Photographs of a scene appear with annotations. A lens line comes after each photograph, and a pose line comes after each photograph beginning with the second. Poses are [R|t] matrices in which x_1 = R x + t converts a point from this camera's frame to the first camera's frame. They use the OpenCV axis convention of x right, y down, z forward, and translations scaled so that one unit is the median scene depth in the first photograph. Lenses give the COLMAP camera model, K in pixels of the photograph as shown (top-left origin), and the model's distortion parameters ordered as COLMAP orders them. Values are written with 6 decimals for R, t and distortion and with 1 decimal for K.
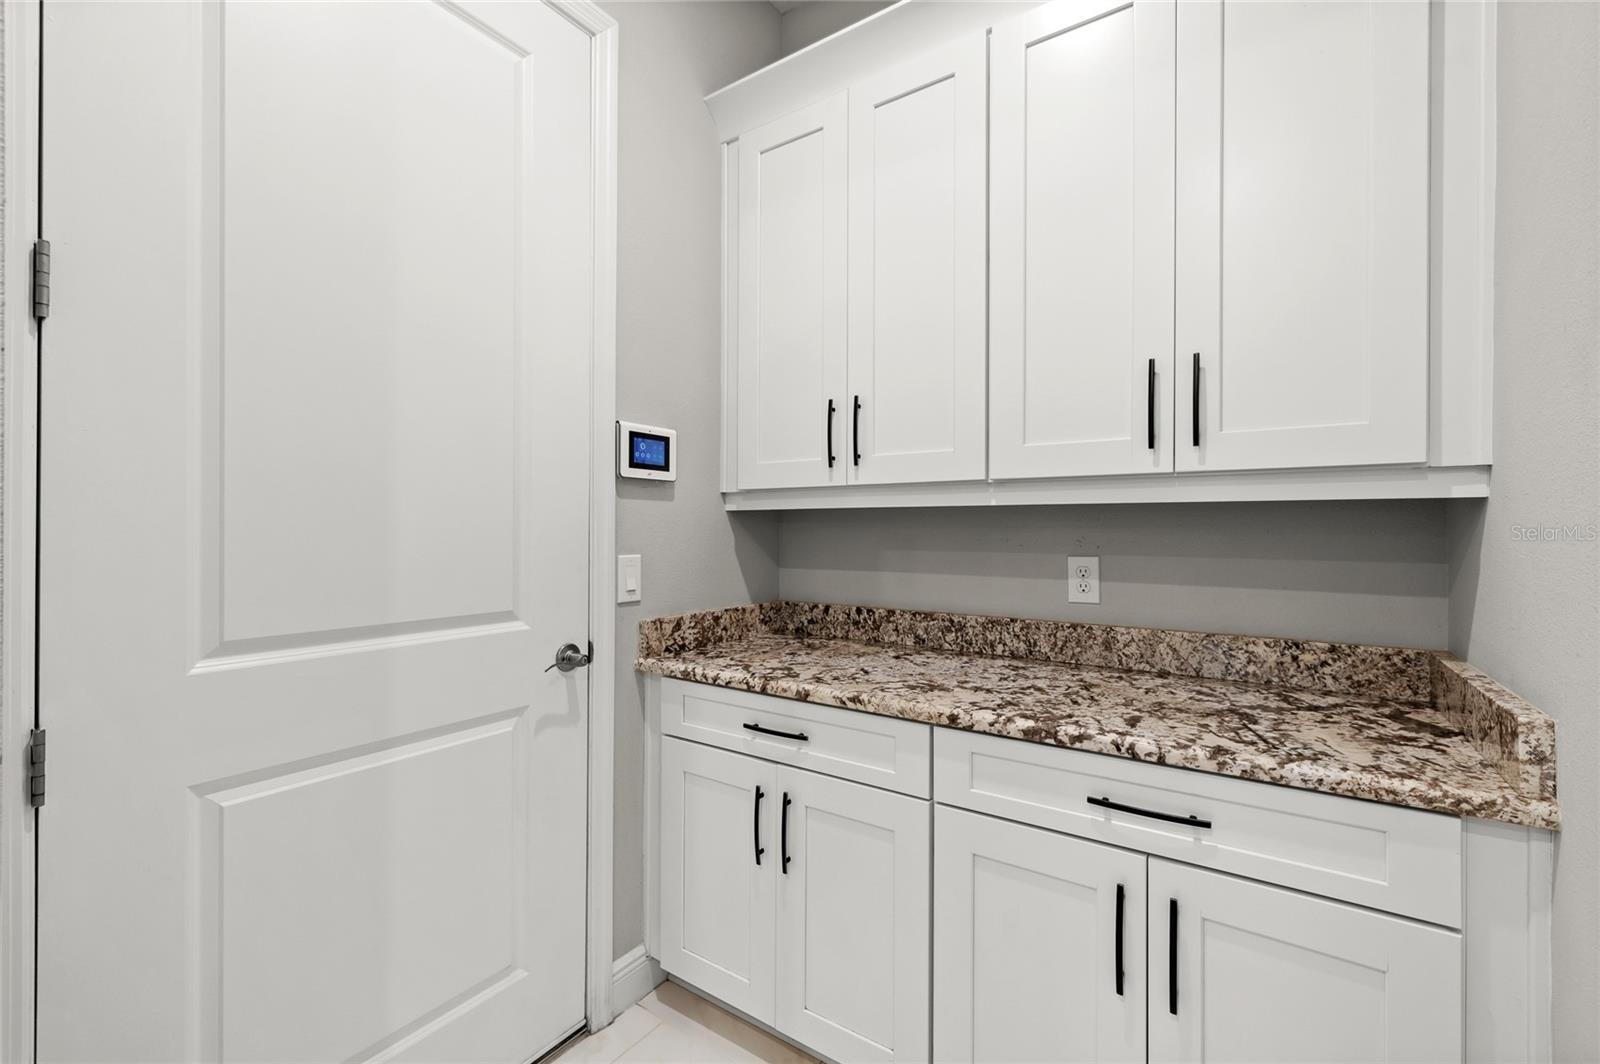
lens RADIAL K [[686.2, 0, 799.3], [0, 686.2, 529.0], [0, 0, 1]] dist [0.001094, -0.000931]
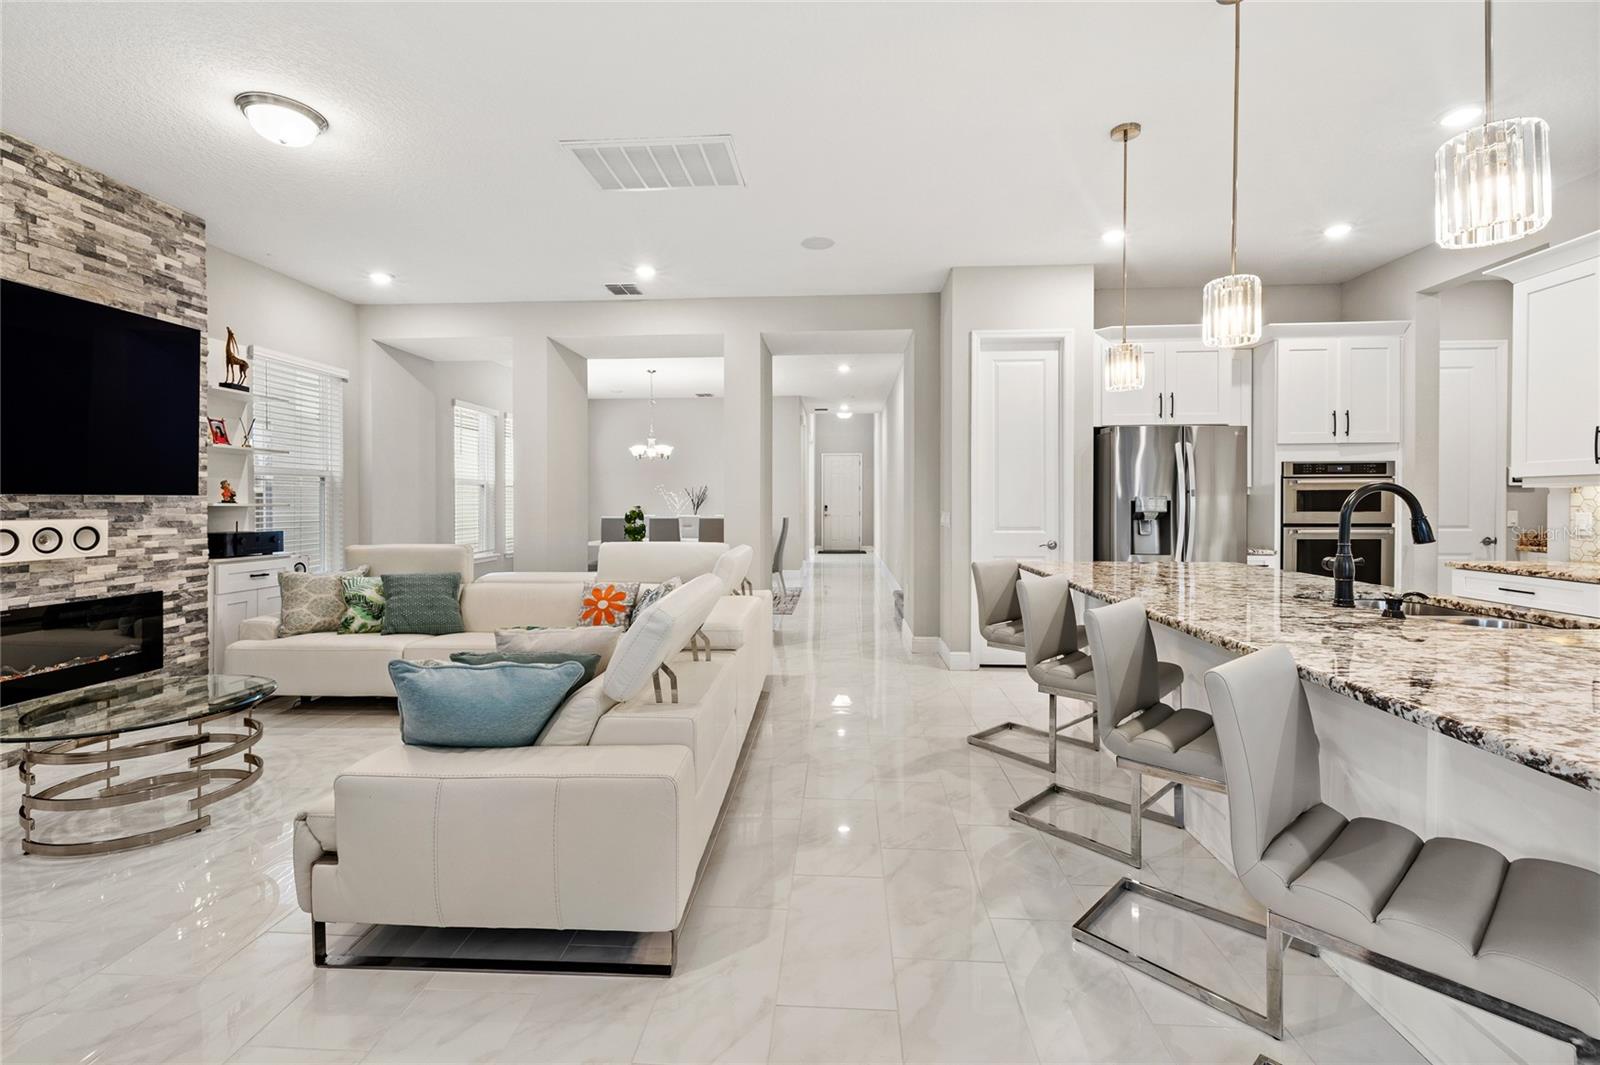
lens RADIAL K [[686.2, 0, 798.5], [0, 686.2, 511.2], [0, 0, 1]] dist [0.001094, -0.000931]
pose [[0.511924, 0.000932, -0.859030, 0.753110], [0.003862, 0.999987, 0.003386, 0.018081], [0.859022, -0.005051, 0.511913, -3.310986]]
